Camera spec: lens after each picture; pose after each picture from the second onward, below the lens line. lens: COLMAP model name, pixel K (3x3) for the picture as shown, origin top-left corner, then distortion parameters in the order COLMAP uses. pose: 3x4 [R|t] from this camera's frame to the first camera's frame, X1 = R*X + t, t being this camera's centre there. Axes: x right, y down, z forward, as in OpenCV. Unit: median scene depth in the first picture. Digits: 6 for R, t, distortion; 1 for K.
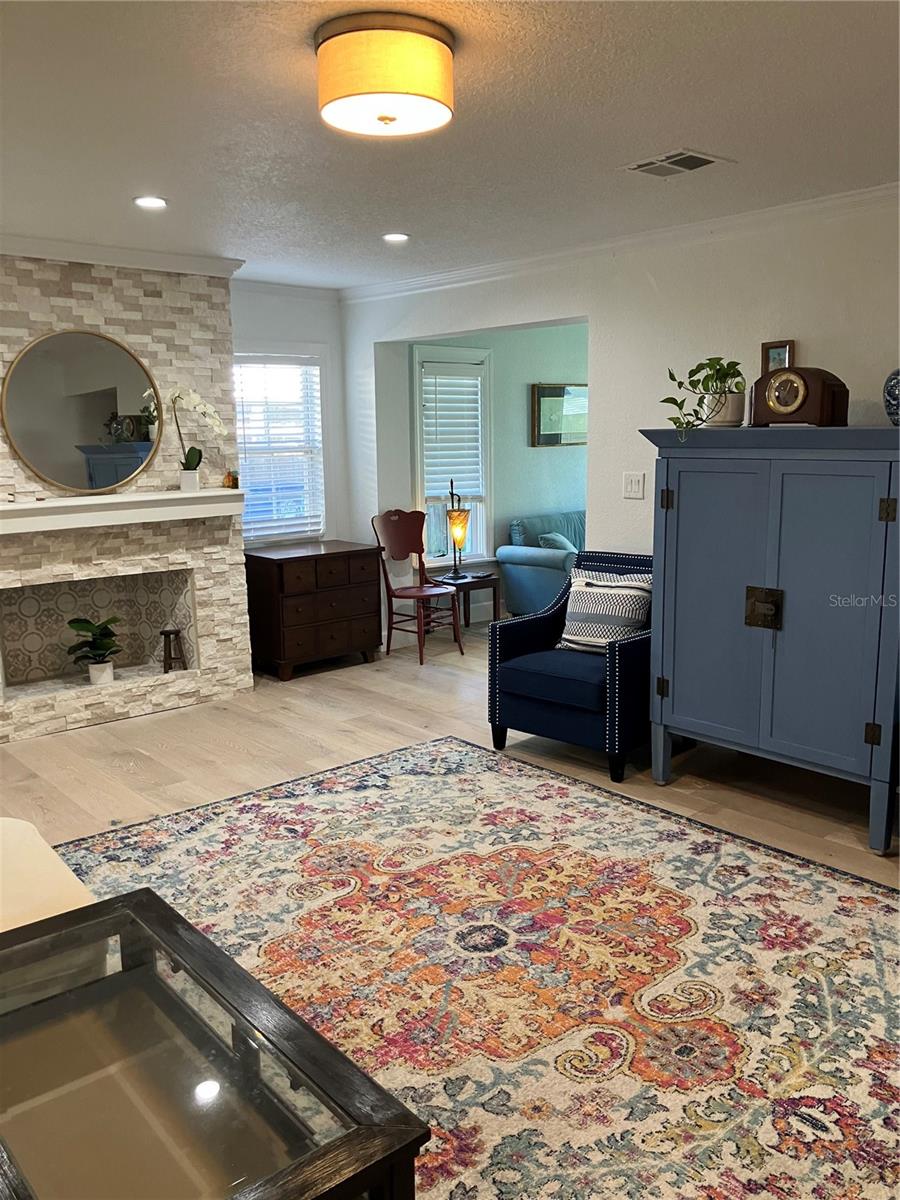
lens RADIAL K [[994.4, 0, 450.0], [0, 994.4, 600.0], [0, 0, 1]] dist [-0.005513, 0.018578]
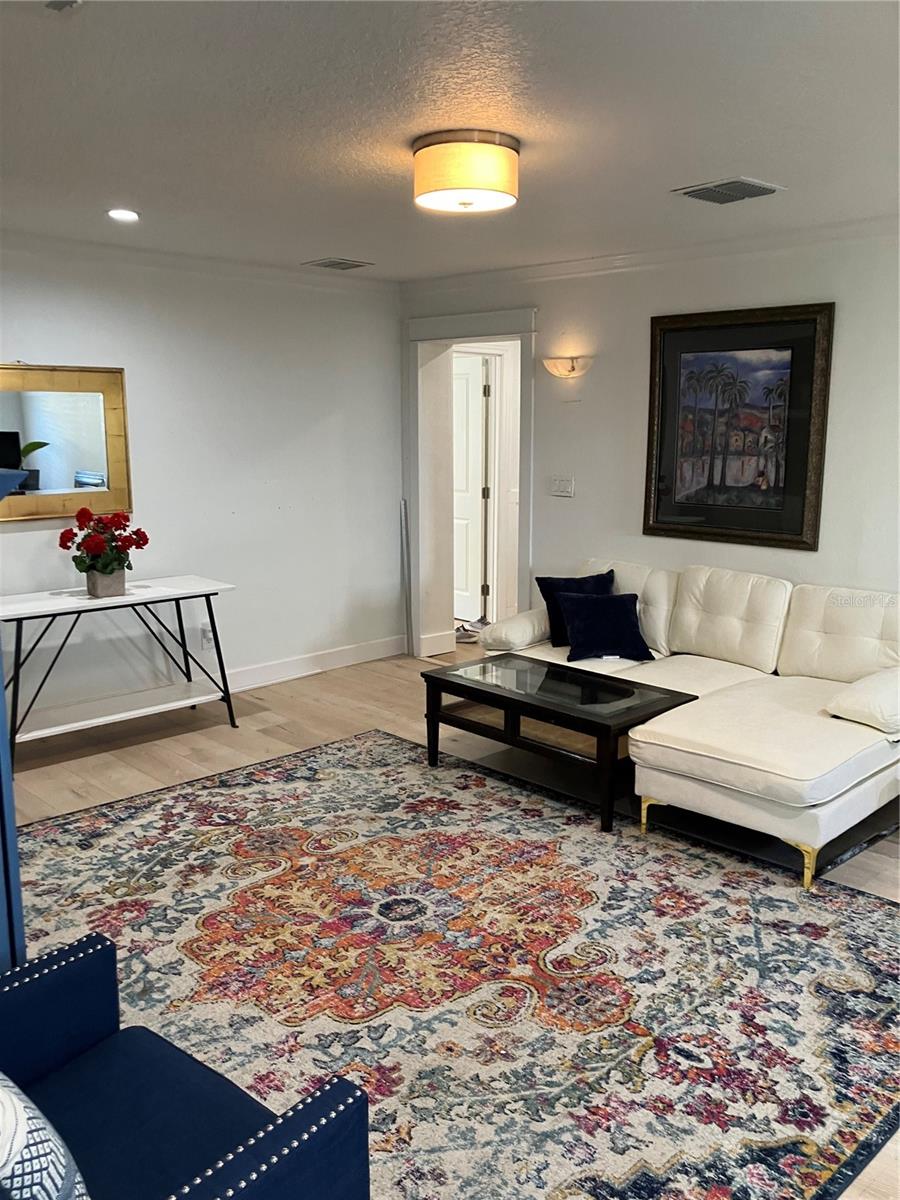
lens RADIAL K [[995.9, 0, 450.5], [0, 995.9, 603.4], [0, 0, 1]] dist [-0.004062, 0.011162]
pose [[-0.997251, 0.023448, -0.070285, 0.043979], [-0.002574, 0.937068, 0.349138, -0.325818], [0.074049, 0.348359, -0.934432, 1.734653]]
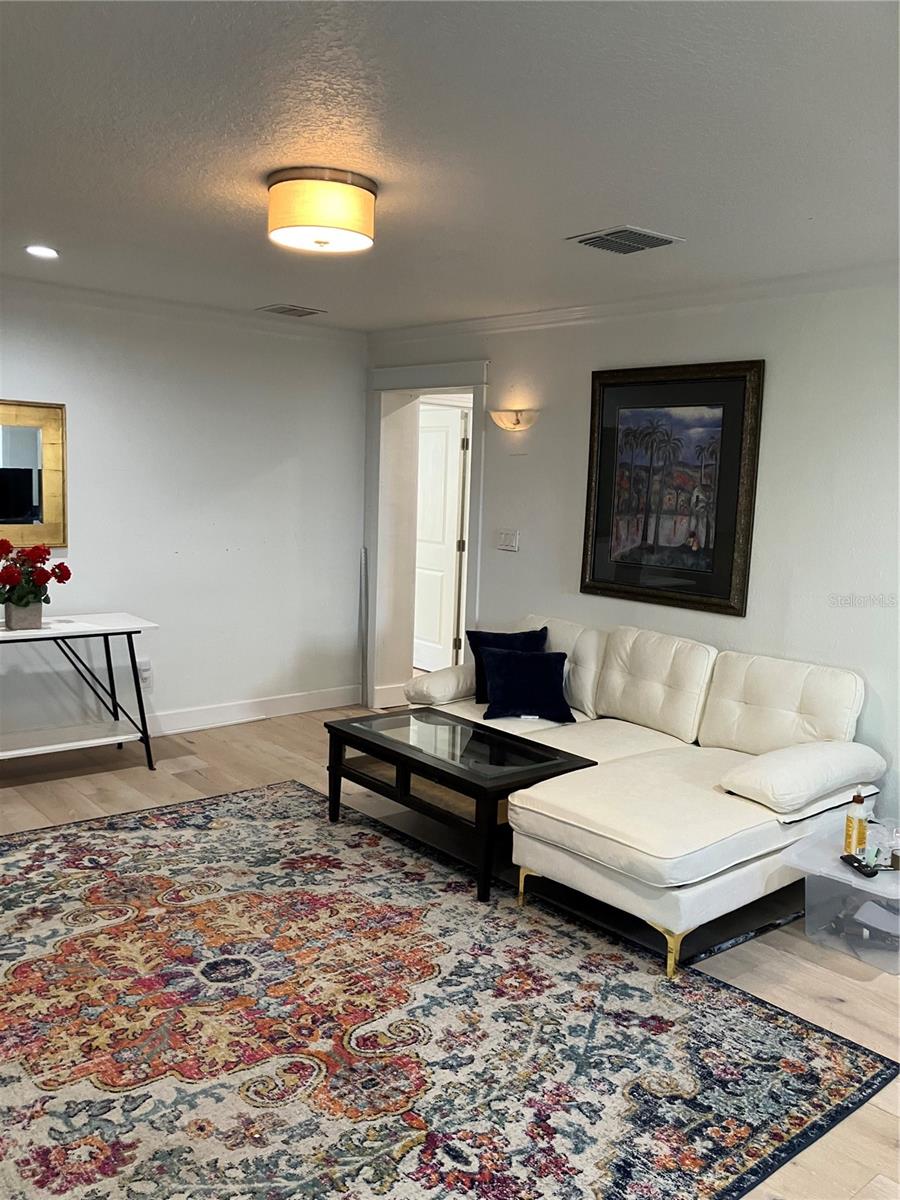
lens RADIAL K [[994.4, 0, 450.0], [0, 994.4, 600.0], [0, 0, 1]] dist [-0.005513, 0.018578]
pose [[-0.999592, -0.026667, -0.010229, -0.162074], [-0.028495, 0.955527, 0.293522, -0.308755], [0.001947, 0.293694, -0.955897, 1.704815]]
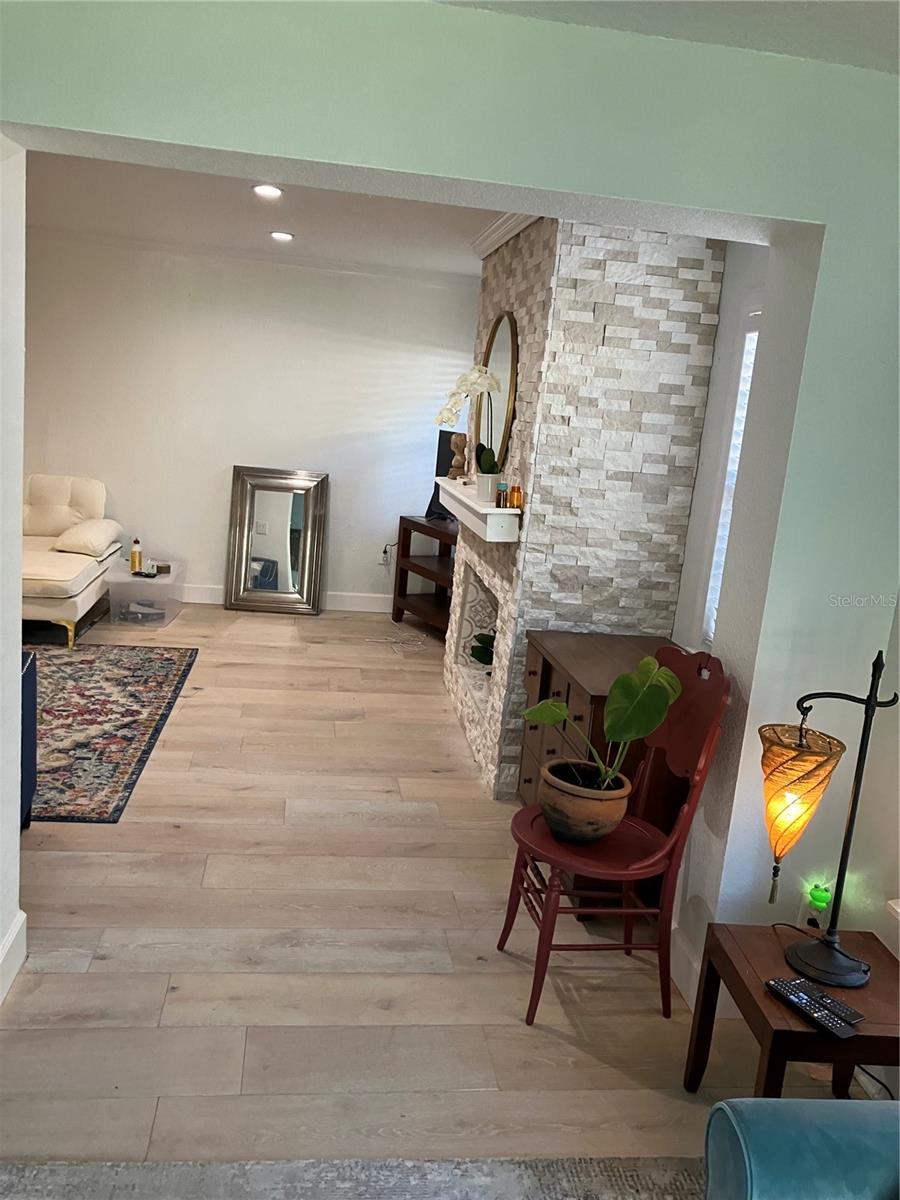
lens RADIAL K [[994.4, 0, 450.0], [0, 994.4, 600.0], [0, 0, 1]] dist [-0.005513, 0.018578]
pose [[-0.542051, 0.138449, -0.828862, 0.664591], [-0.221062, 0.928103, 0.299594, -0.421572], [0.810748, 0.345625, -0.472473, 2.208724]]
